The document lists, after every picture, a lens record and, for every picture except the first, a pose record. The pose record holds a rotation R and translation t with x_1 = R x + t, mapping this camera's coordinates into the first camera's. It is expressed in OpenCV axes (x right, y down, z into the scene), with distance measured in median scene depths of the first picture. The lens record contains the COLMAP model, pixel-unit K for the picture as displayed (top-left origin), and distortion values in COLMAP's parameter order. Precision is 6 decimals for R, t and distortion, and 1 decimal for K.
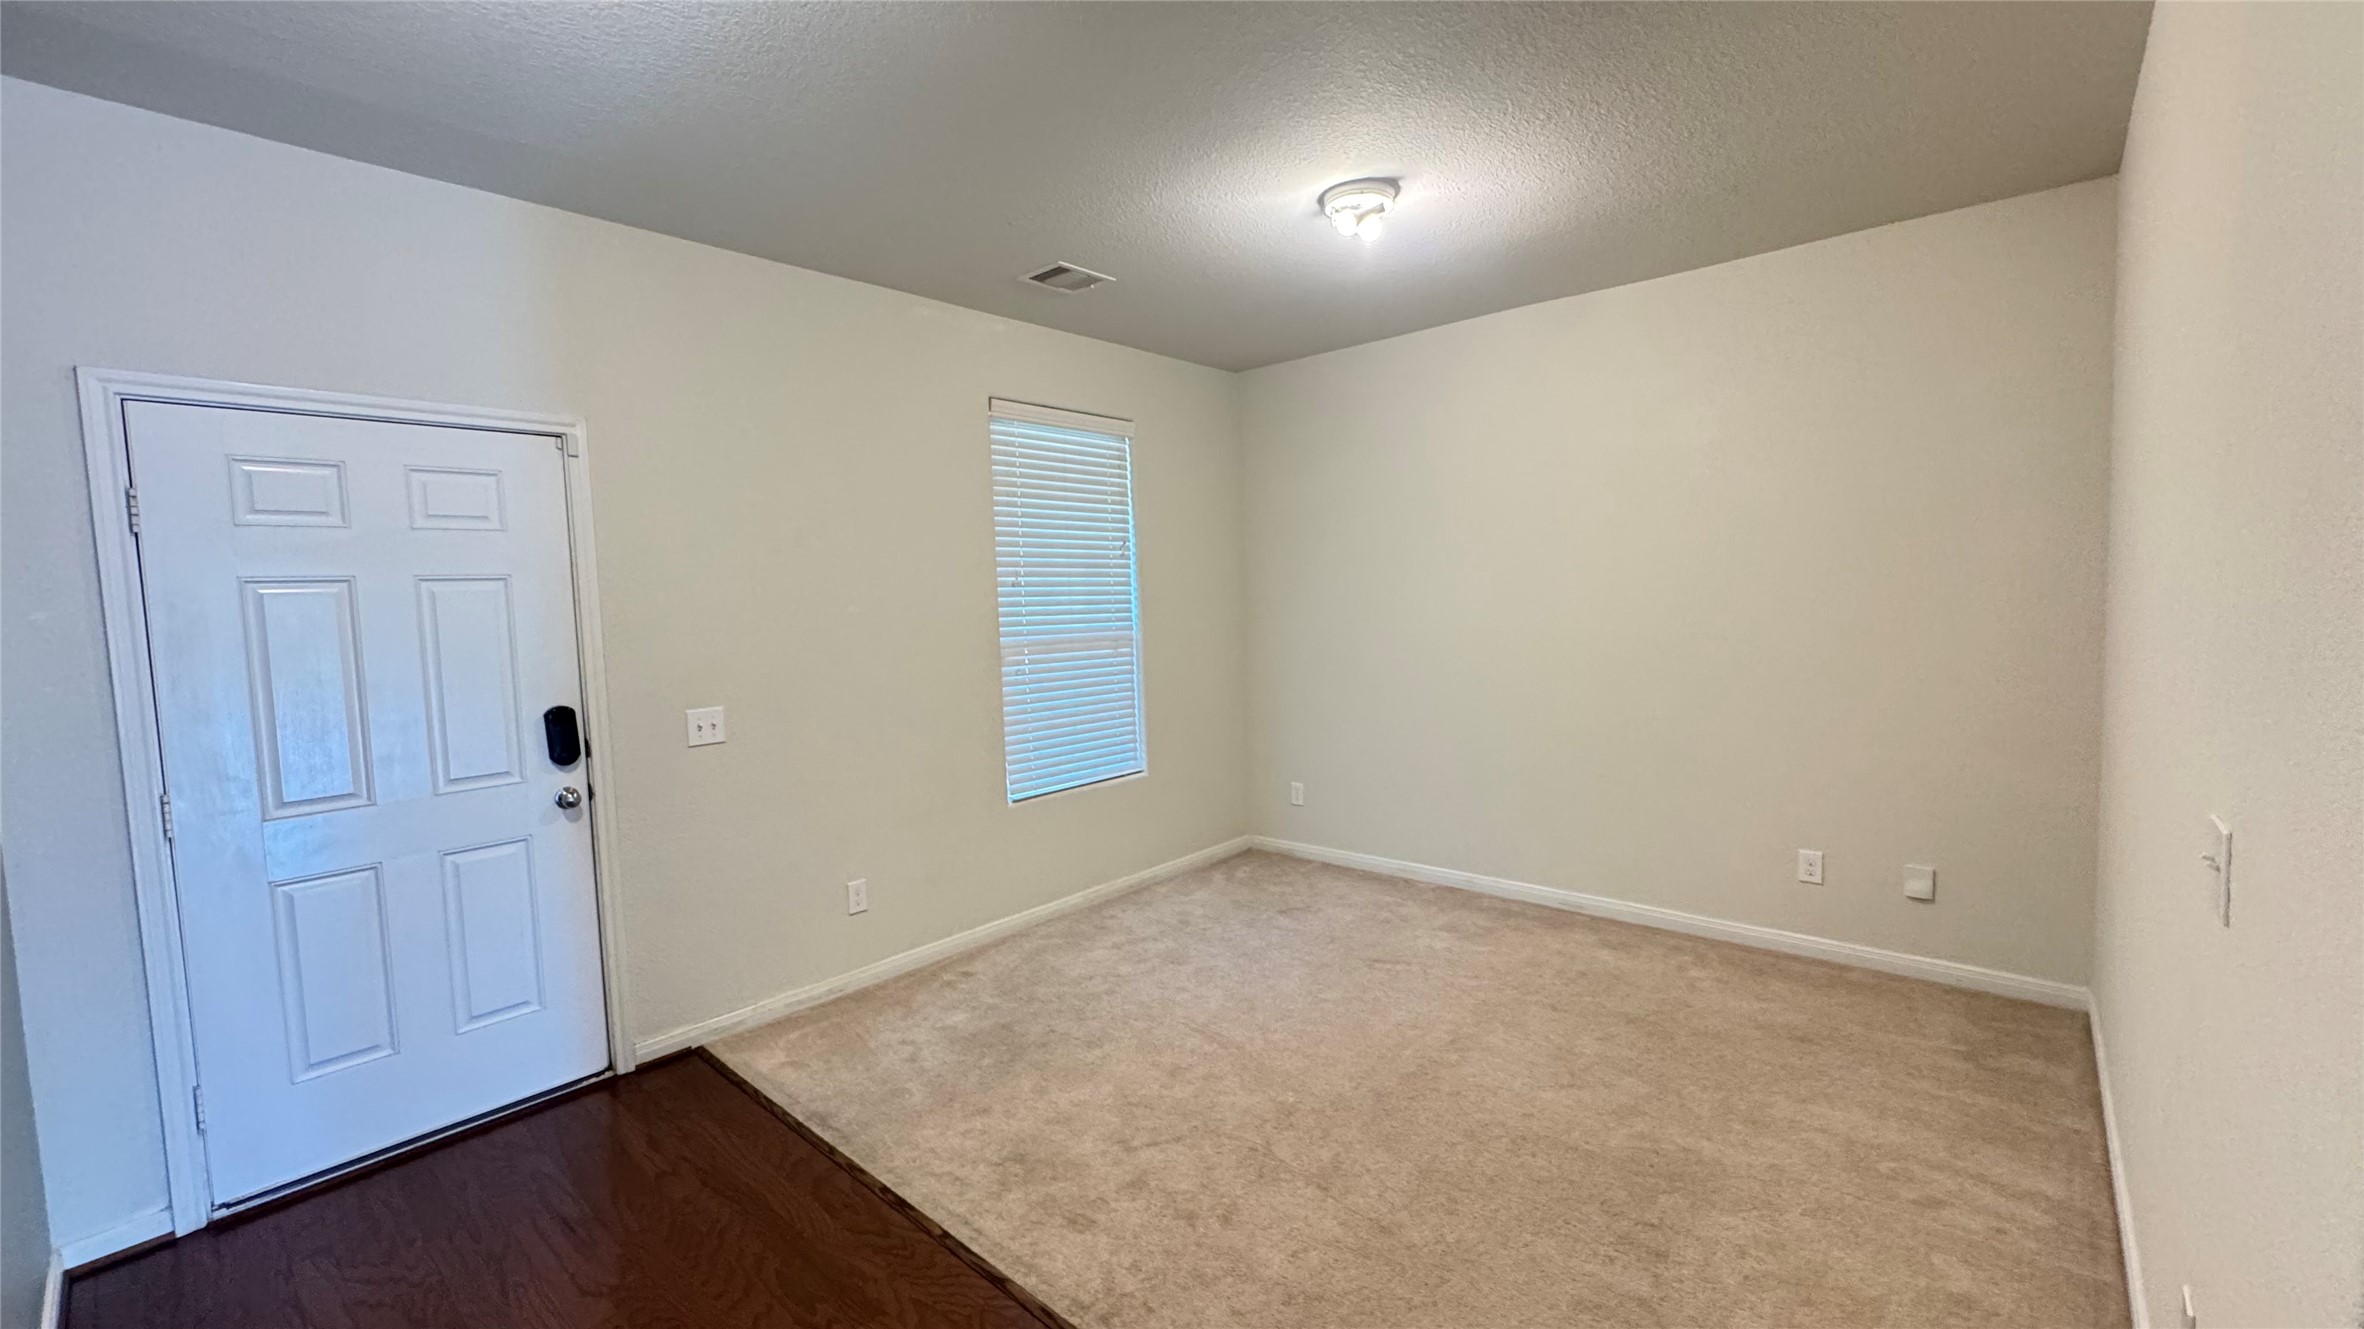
lens RADIAL K [[944.3, 0, 1178.9], [0, 944.3, 660.2], [0, 0, 1]] dist [-0.000620, 0.000160]
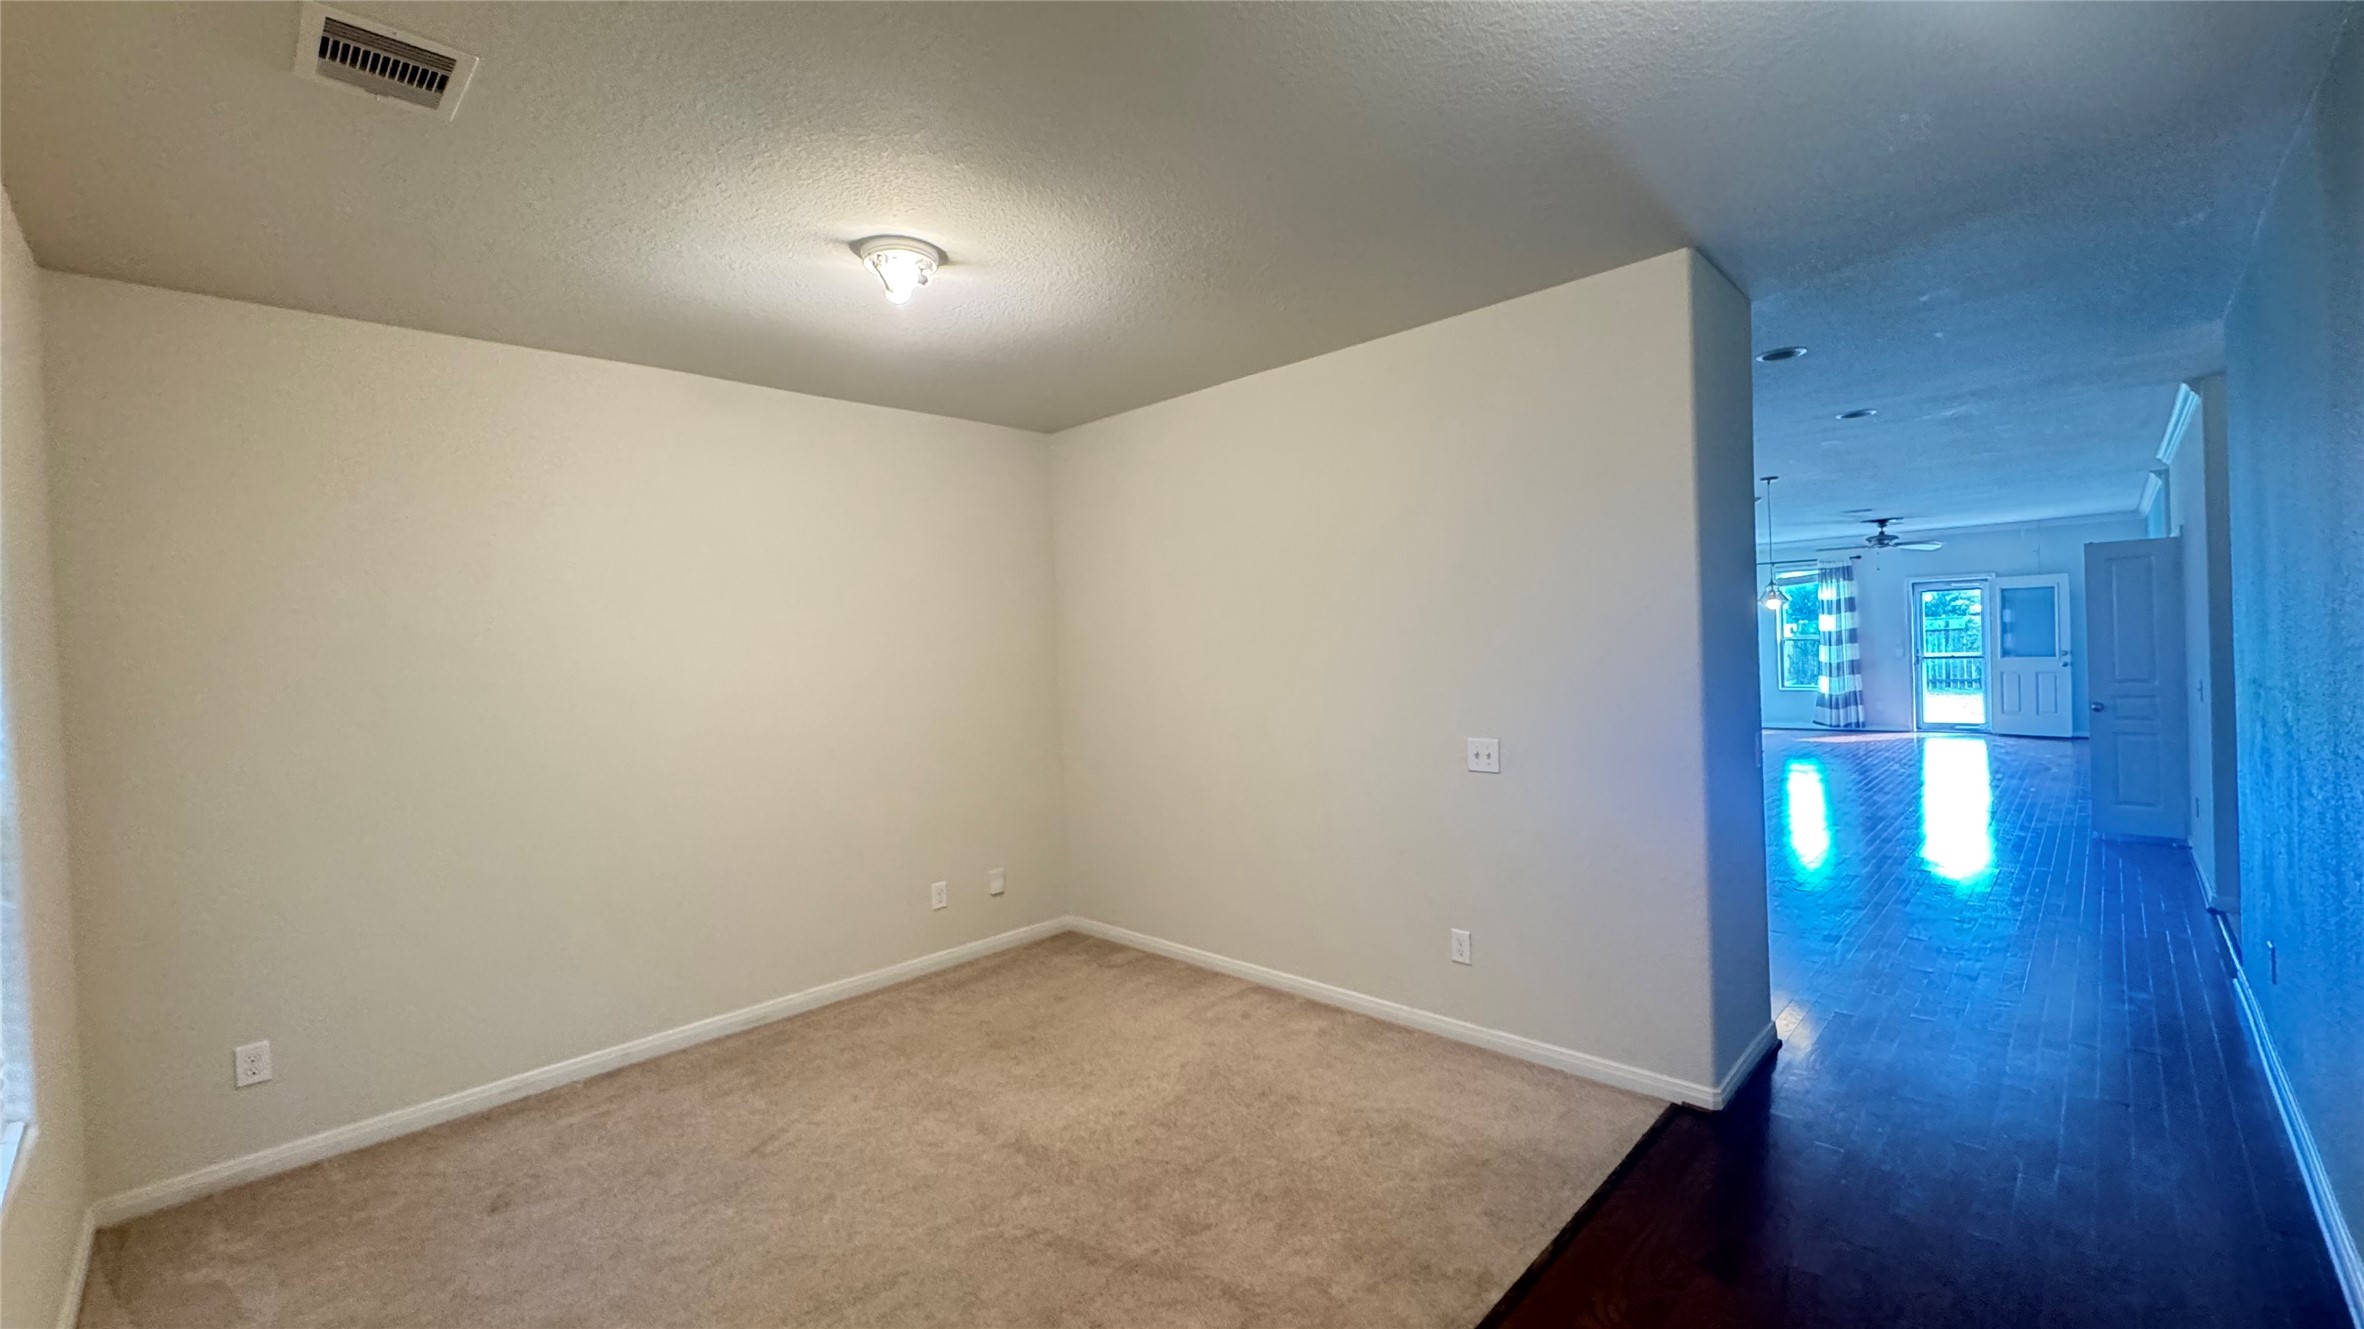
lens RADIAL K [[944.3, 0, 1178.9], [0, 944.3, 660.2], [0, 0, 1]] dist [-0.000620, 0.000160]
pose [[0.058090, 0.003985, 0.998303, -0.568187], [0.103950, 0.994532, -0.010018, -0.054119], [-0.992885, 0.104355, 0.057358, 0.532067]]
